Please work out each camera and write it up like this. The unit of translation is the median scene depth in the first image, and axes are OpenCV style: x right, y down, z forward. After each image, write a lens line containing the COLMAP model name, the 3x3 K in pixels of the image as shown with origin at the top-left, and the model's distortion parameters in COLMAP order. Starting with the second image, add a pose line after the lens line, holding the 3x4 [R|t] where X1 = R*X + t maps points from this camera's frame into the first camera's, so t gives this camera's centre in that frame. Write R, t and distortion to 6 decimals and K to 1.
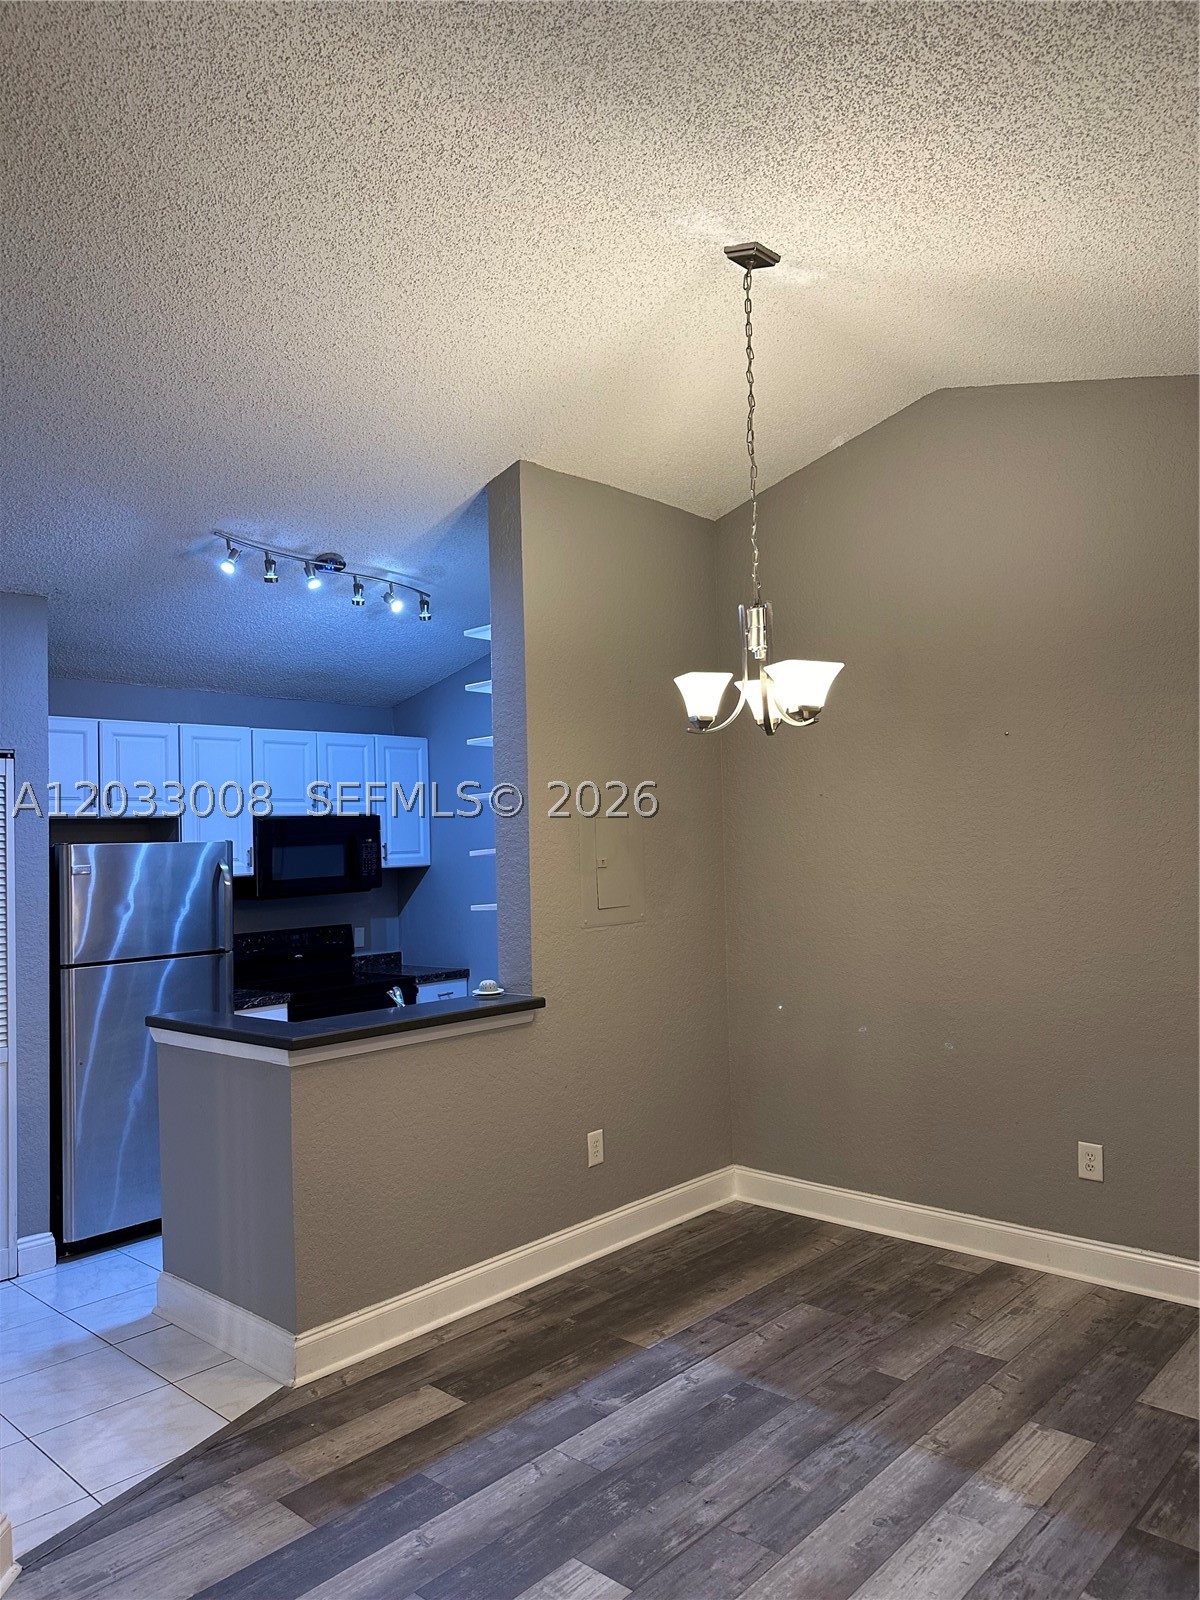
lens RADIAL K [[1122.0, 0, 600.3], [0, 1122.0, 801.2], [0, 0, 1]] dist [0.001177, 0.000177]
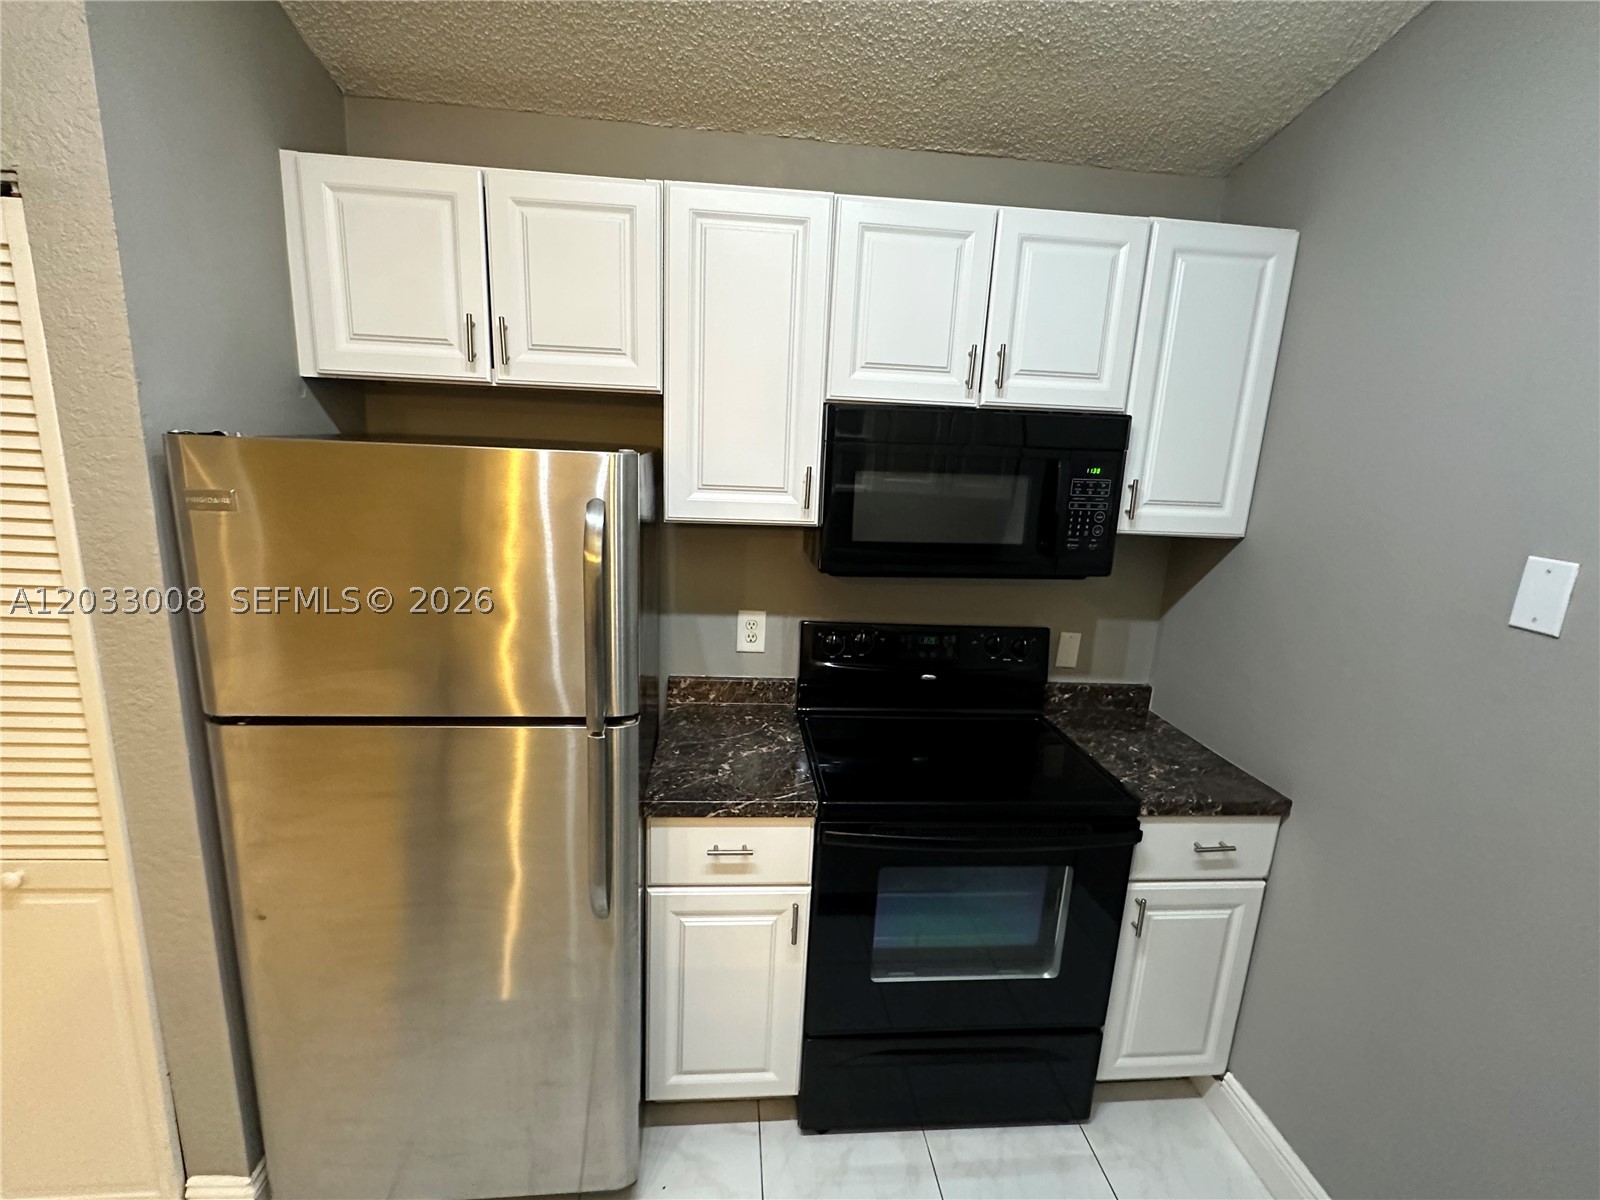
lens RADIAL K [[738.5, 0, 794.8], [0, 738.5, 607.8], [0, 0, 1]] dist [-0.004701, 0.000829]
pose [[0.741230, 0.207660, -0.638322, -0.094468], [-0.041860, 0.963393, 0.264805, 0.014608], [0.669945, -0.169561, 0.722789, 0.689637]]
